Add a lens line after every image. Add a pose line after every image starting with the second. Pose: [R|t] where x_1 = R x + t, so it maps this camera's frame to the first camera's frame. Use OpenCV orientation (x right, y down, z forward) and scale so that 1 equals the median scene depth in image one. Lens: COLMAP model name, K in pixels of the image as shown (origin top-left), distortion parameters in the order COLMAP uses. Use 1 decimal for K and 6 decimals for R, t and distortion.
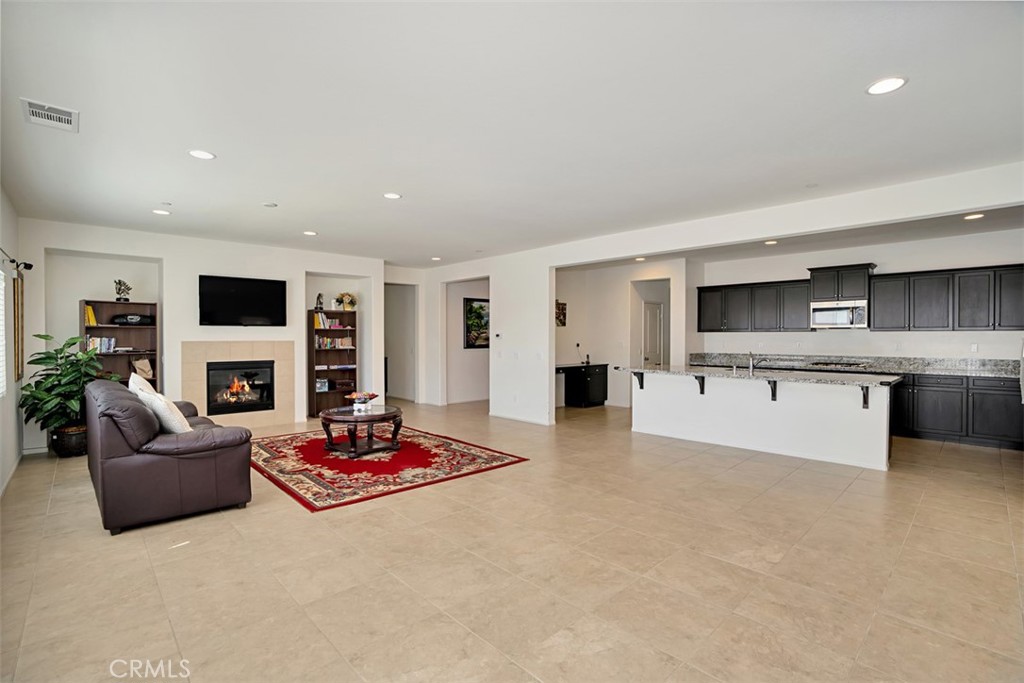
lens RADIAL K [[472.3, 0, 514.7], [0, 472.3, 335.8], [0, 0, 1]] dist [-0.043036, 0.008263]
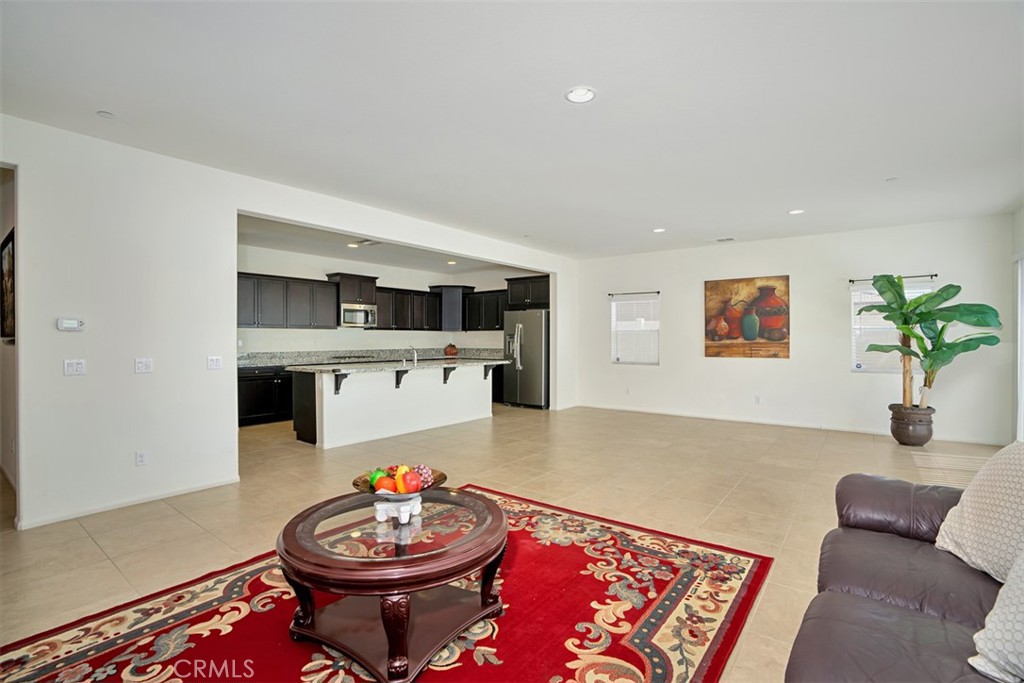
lens RADIAL K [[472.3, 0, 515.0], [0, 472.3, 335.3], [0, 0, 1]] dist [-0.043036, 0.008263]
pose [[-0.162217, 0.009537, 0.986709, -0.611964], [-0.000723, 0.999952, -0.009784, 0.018108], [-0.986755, -0.002300, -0.162202, 0.852392]]
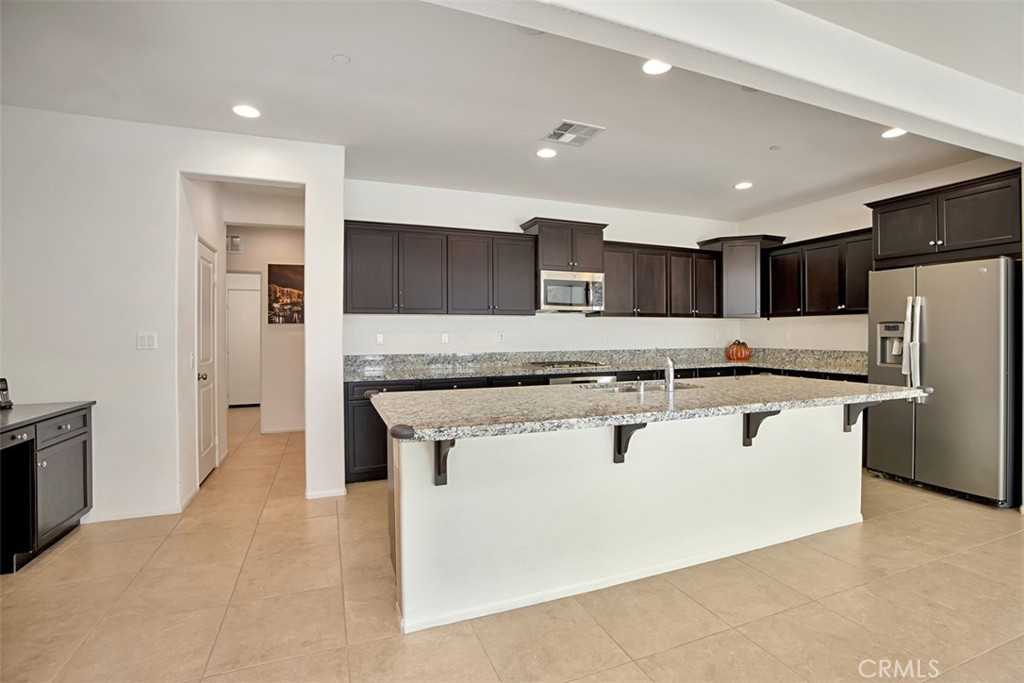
lens RADIAL K [[472.3, 0, 517.5], [0, 472.3, 336.9], [0, 0, 1]] dist [-0.043036, 0.008263]
pose [[0.366498, -0.008472, 0.930380, 0.011810], [-0.000571, 0.999956, 0.009331, 0.016652], [-0.930419, -0.003951, 0.366478, 0.873500]]
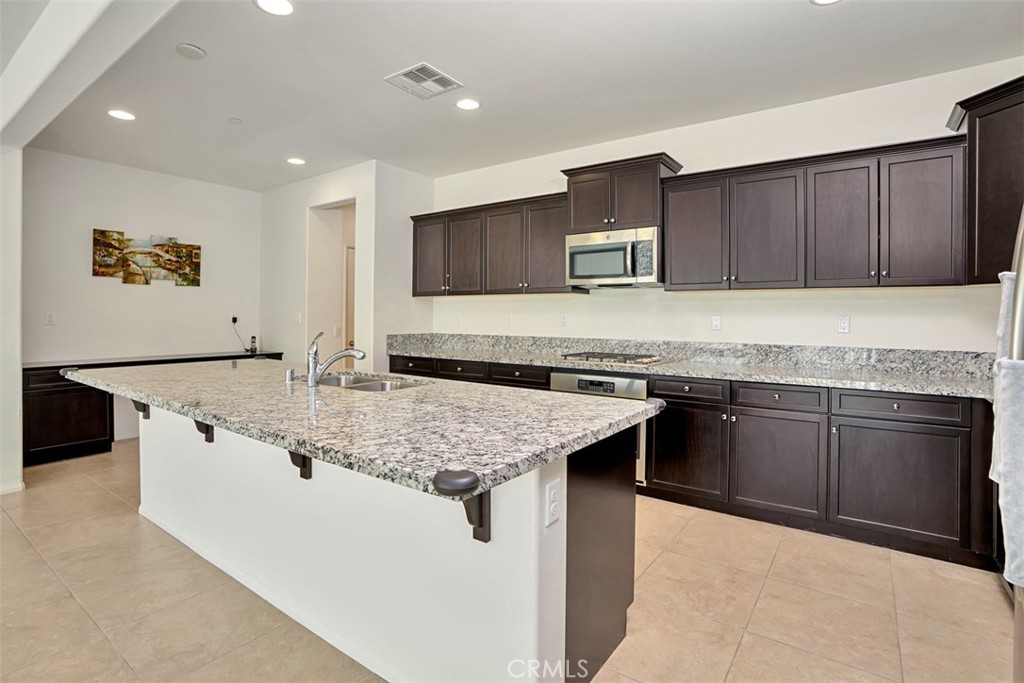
lens RADIAL K [[491.5, 0, 517.2], [0, 491.5, 331.7], [0, 0, 1]] dist [-0.002453, 0.001023]
pose [[0.982583, -0.008375, 0.185633, 0.534174], [0.000056, 0.998997, 0.044772, 0.010581], [-0.185822, -0.043982, 0.981599, 0.519514]]
